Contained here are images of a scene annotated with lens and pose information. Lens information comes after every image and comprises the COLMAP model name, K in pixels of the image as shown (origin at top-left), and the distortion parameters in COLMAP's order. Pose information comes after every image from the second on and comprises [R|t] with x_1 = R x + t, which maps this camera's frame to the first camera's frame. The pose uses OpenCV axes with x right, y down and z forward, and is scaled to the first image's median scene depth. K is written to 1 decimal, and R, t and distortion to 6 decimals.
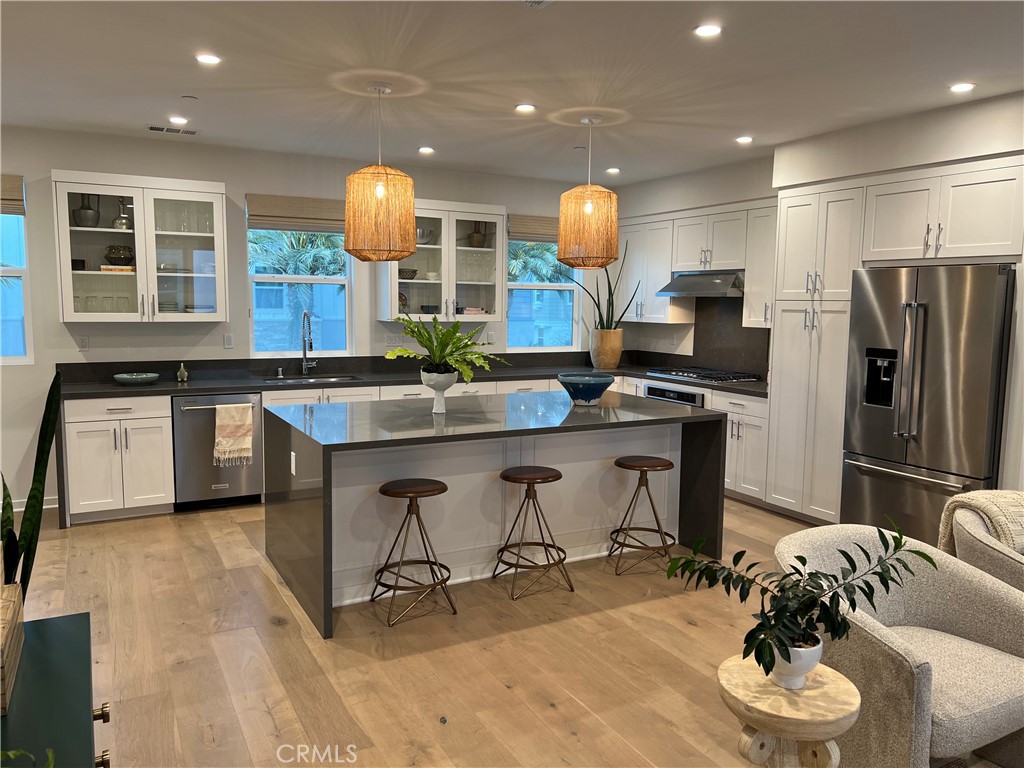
lens RADIAL K [[769.4, 0, 517.3], [0, 769.4, 390.2], [0, 0, 1]] dist [0.057479, -0.073934]
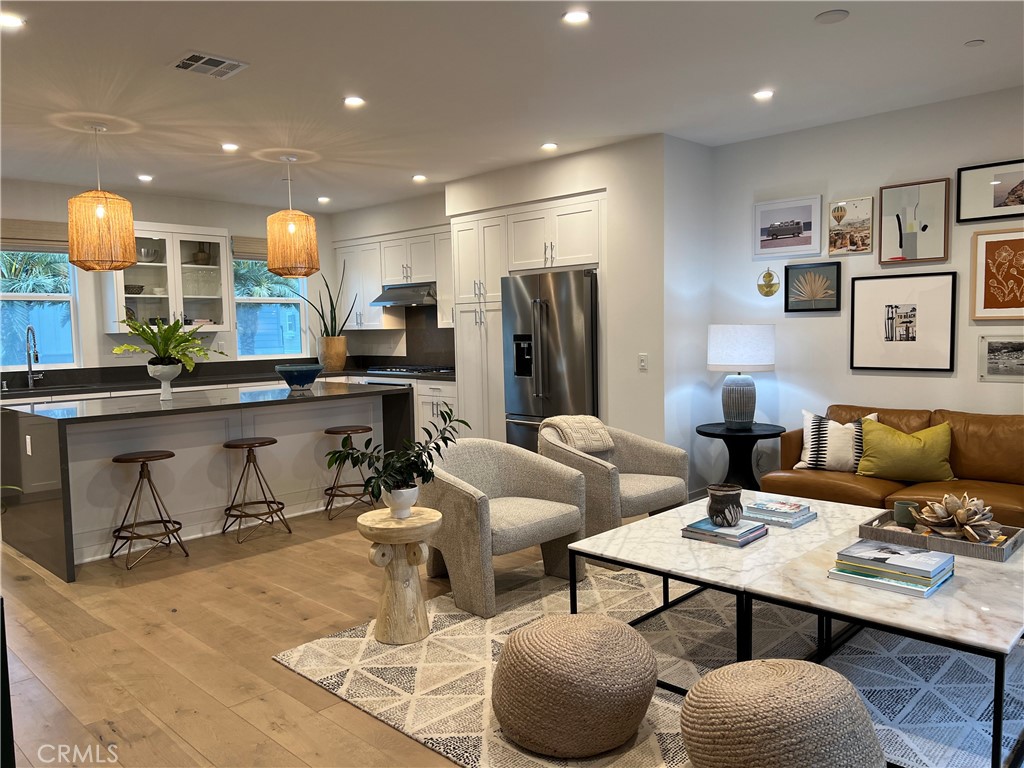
lens RADIAL K [[769.4, 0, 513.3], [0, 769.4, 388.1], [0, 0, 1]] dist [0.057479, -0.073934]
pose [[0.954222, -0.055529, 0.293898, 0.050195], [0.067525, 0.997241, -0.030820, 0.075519], [-0.291376, 0.049254, 0.955340, -0.255658]]
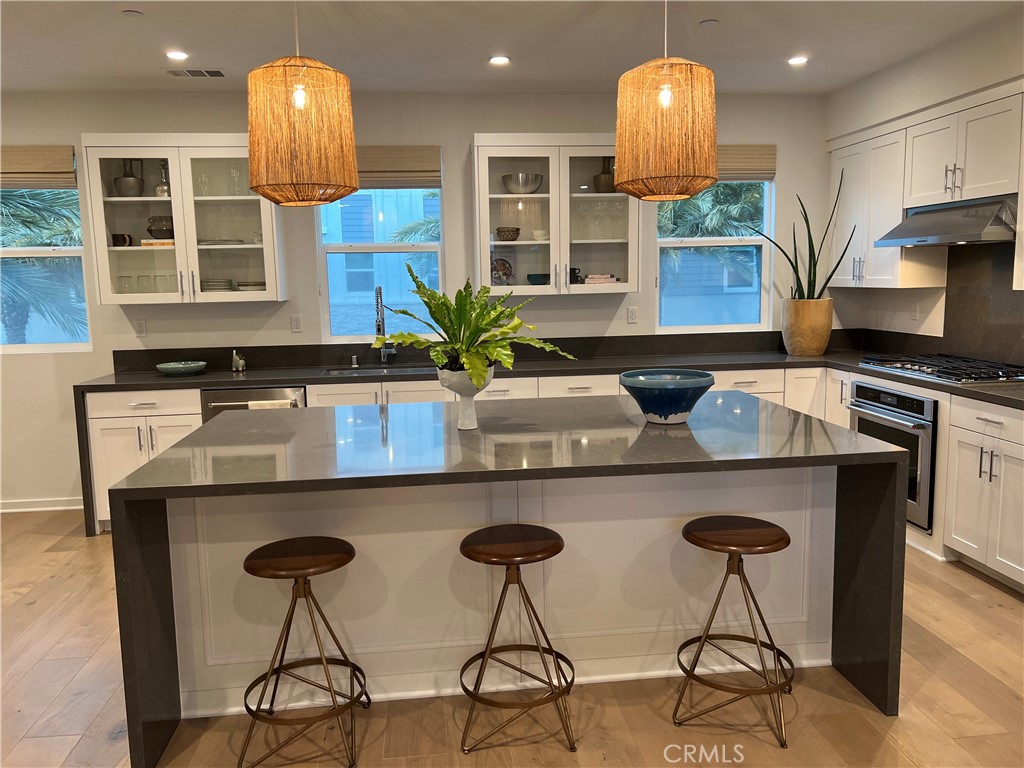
lens RADIAL K [[769.4, 0, 505.6], [0, 769.4, 382.0], [0, 0, 1]] dist [0.057479, -0.073934]
pose [[0.923508, 0.018586, -0.383128, 0.204035], [-0.011170, 0.999705, 0.021572, -0.024737], [0.383416, -0.015642, 0.923443, 0.373058]]
